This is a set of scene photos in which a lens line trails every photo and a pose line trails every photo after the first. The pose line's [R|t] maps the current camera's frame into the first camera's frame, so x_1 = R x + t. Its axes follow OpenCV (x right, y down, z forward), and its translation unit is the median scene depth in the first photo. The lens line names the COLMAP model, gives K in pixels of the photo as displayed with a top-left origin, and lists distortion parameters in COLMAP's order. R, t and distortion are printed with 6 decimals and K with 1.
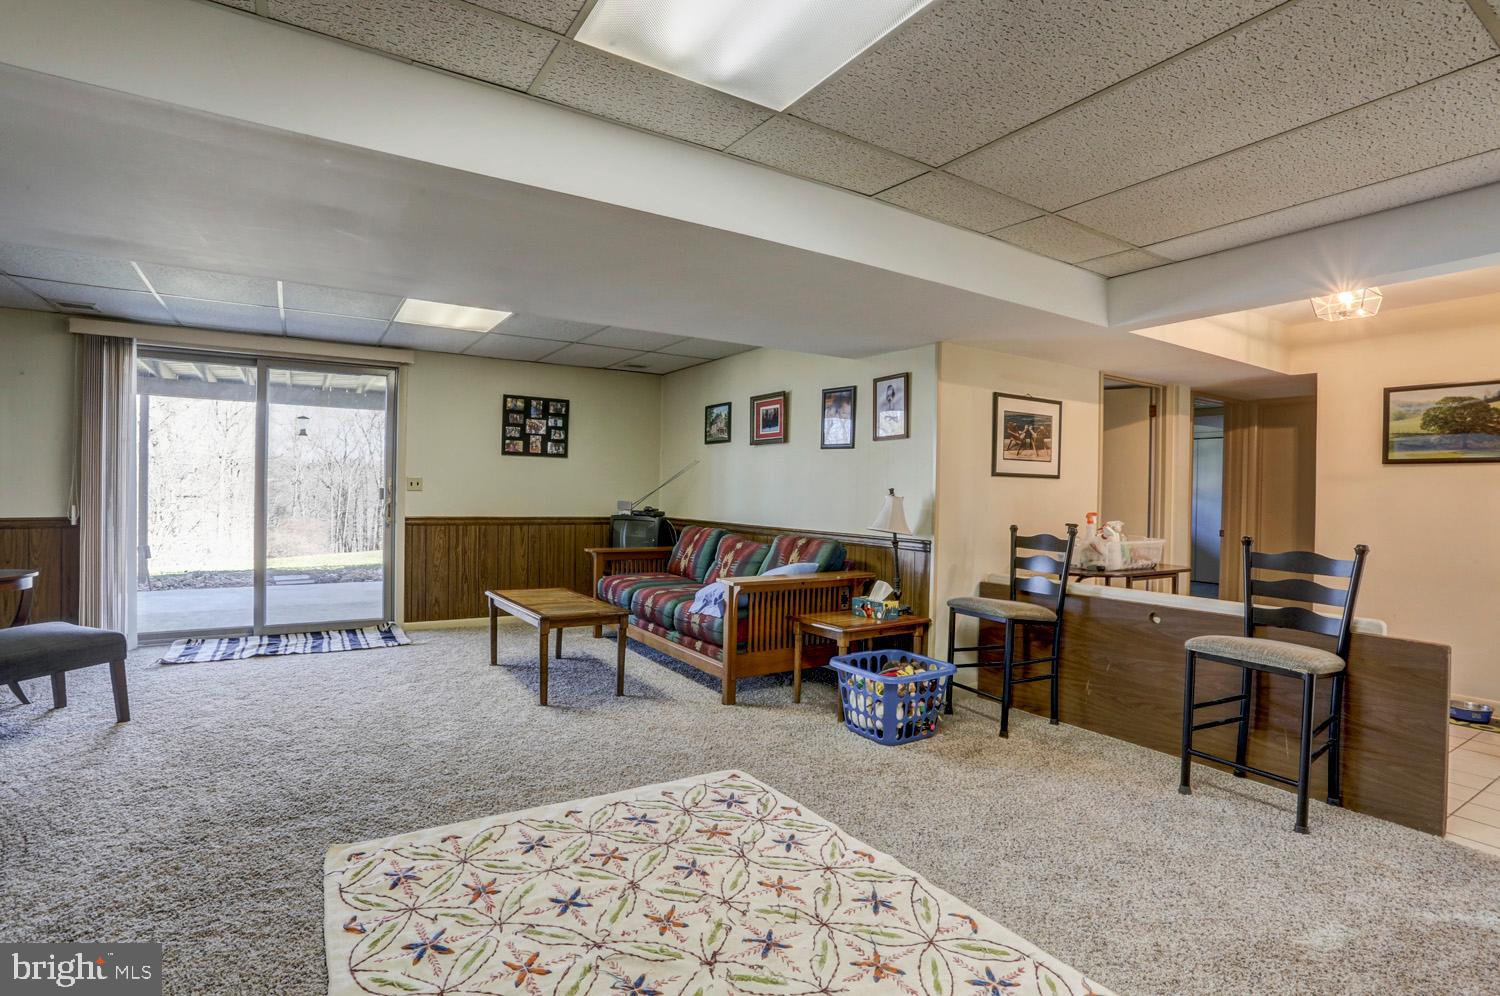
lens RADIAL K [[731.2, 0, 751.6], [0, 731.2, 498.5], [0, 0, 1]] dist [-0.049341, 0.008294]
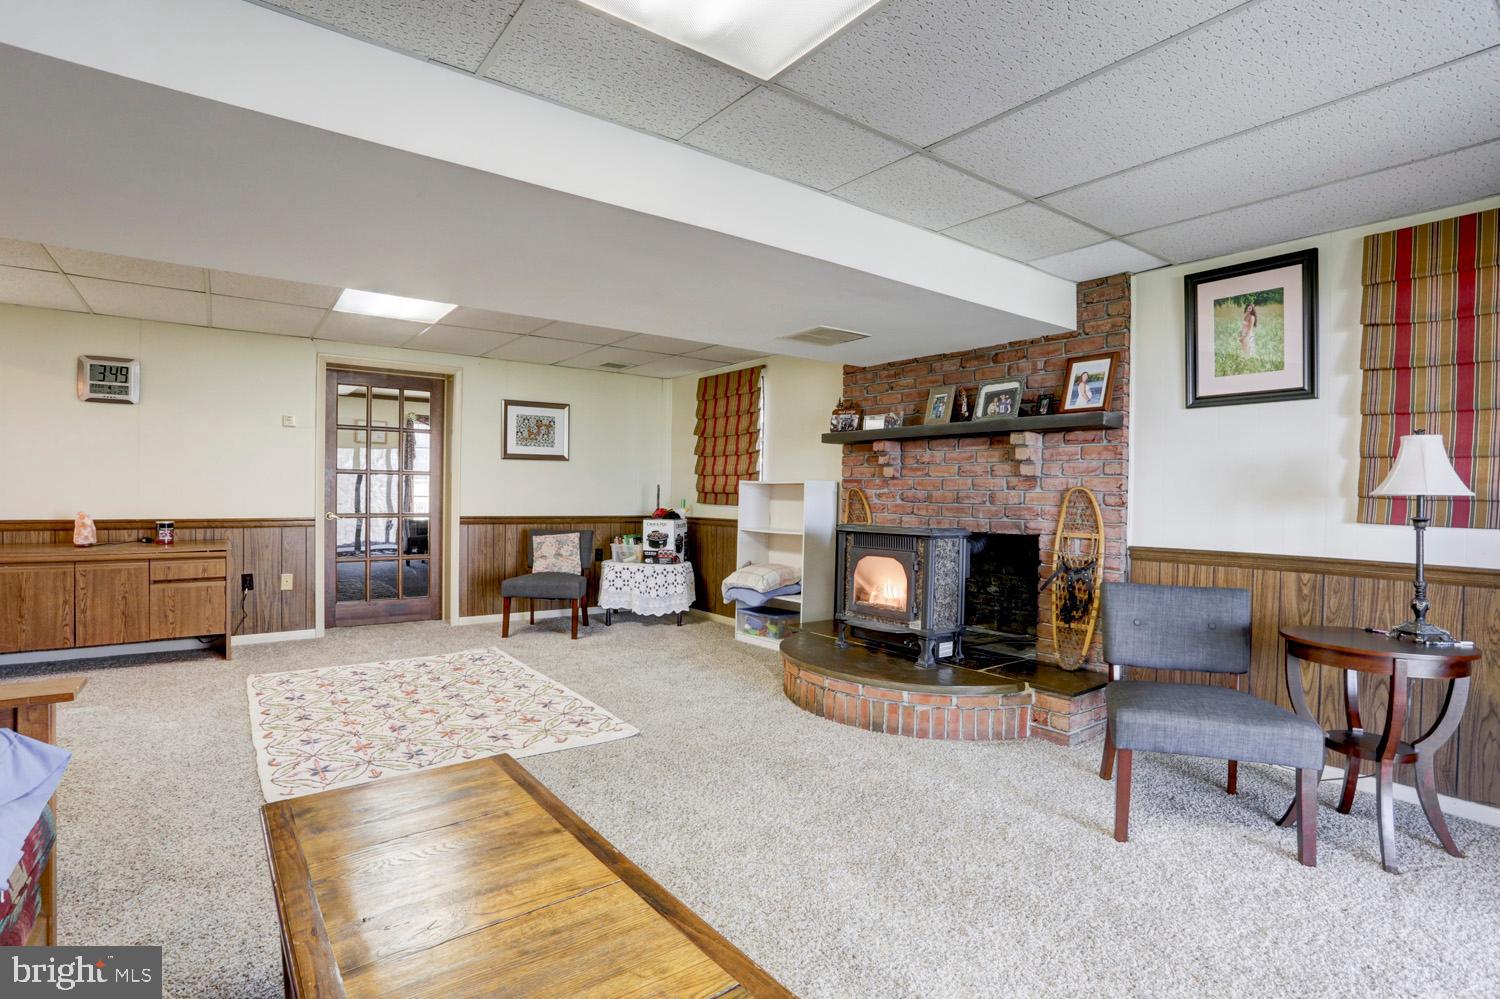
lens RADIAL K [[731.2, 0, 740.8], [0, 731.2, 496.8], [0, 0, 1]] dist [-0.049341, 0.008294]
pose [[-0.997617, -0.032122, -0.061056, -0.360954], [-0.033064, 0.999348, 0.014484, -0.017035], [0.060551, 0.016468, -0.998029, 1.313887]]
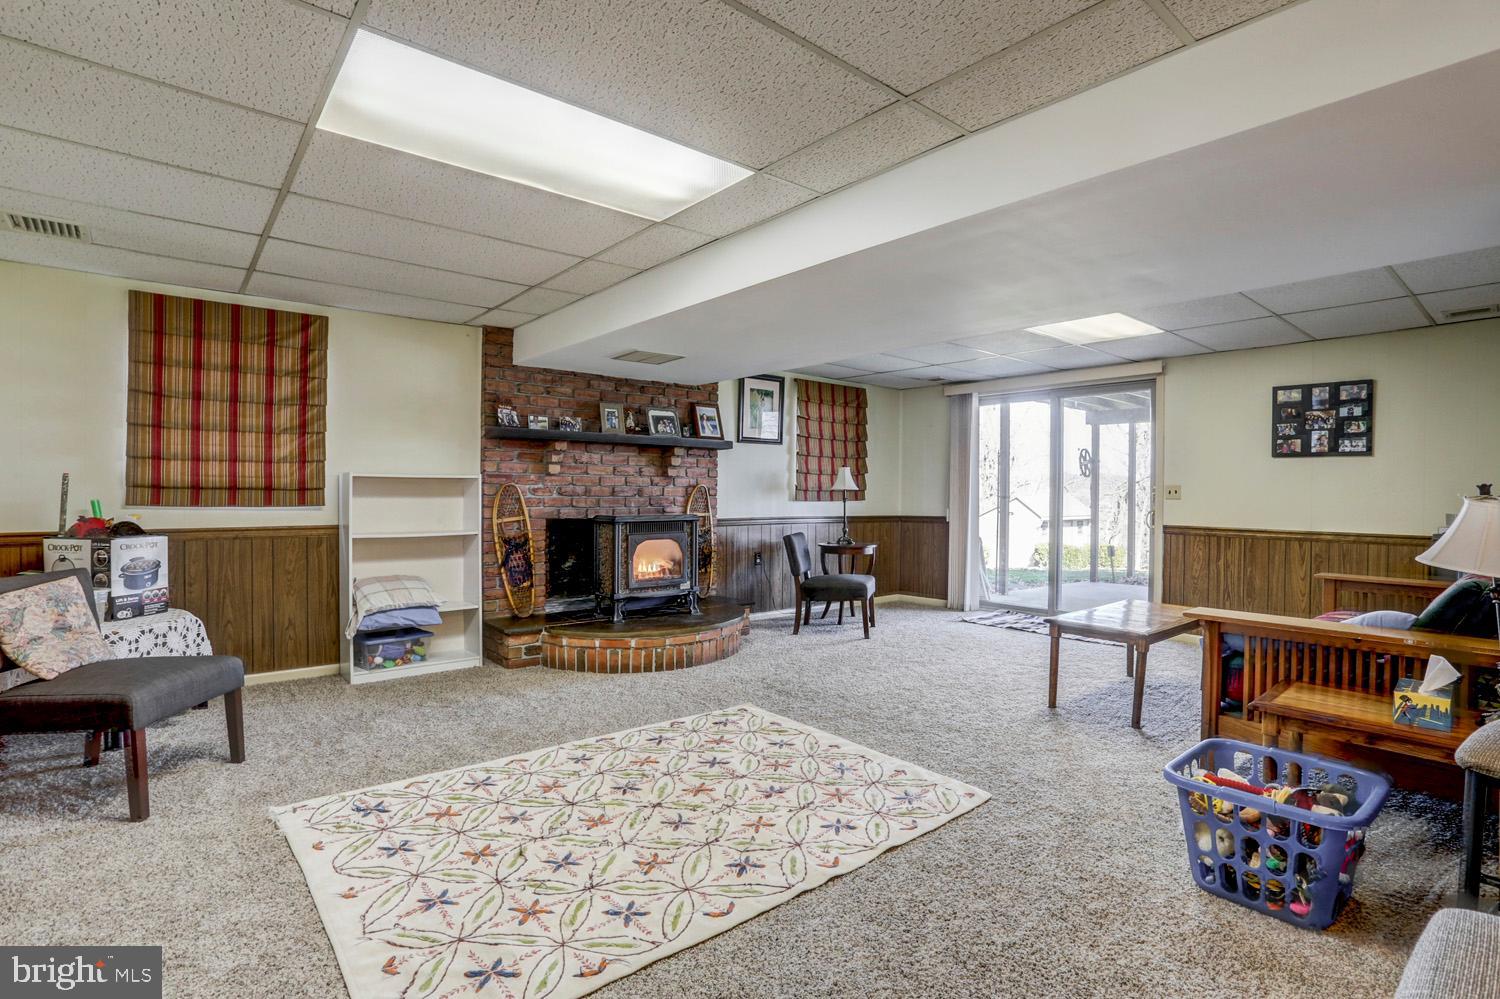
lens RADIAL K [[731.2, 0, 752.4], [0, 731.2, 500.4], [0, 0, 1]] dist [-0.049341, 0.008294]
pose [[0.123372, -0.004701, -0.992349, 0.590457], [-0.016505, 0.999841, -0.006788, 0.009088], [0.992223, 0.017216, 0.123275, 0.408098]]
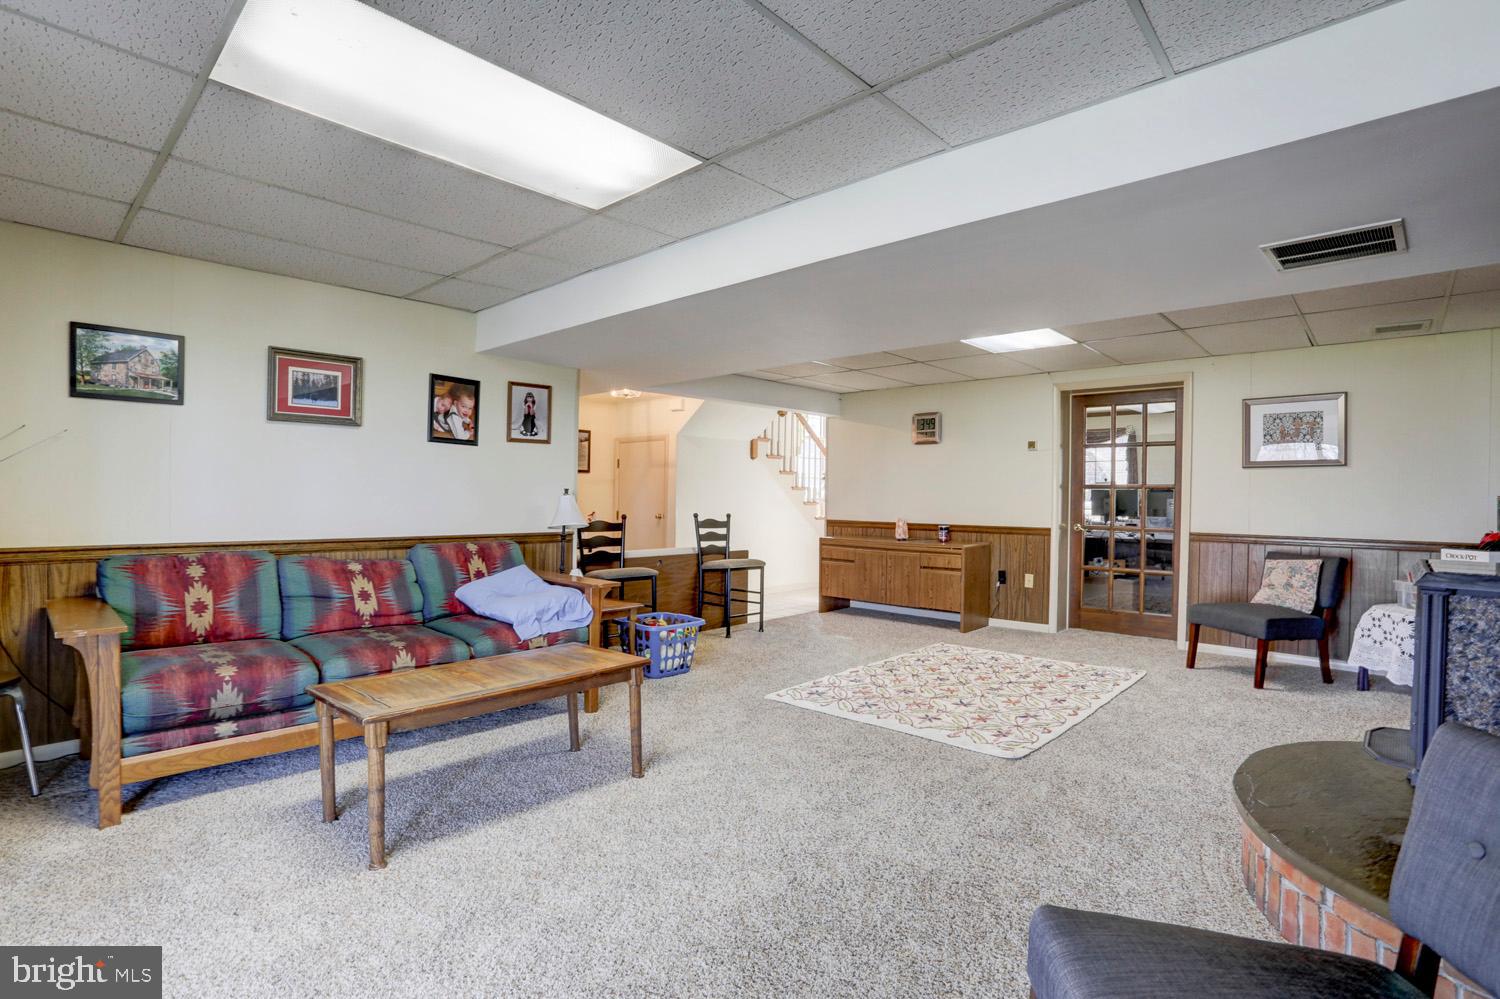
lens RADIAL K [[731.2, 0, 747.7], [0, 731.2, 501.1], [0, 0, 1]] dist [-0.049341, 0.008294]
pose [[-0.251914, -0.027871, 0.967348, -0.947499], [-0.006620, 0.999611, 0.027076, -0.026392], [-0.967727, 0.000417, -0.252000, 0.969063]]
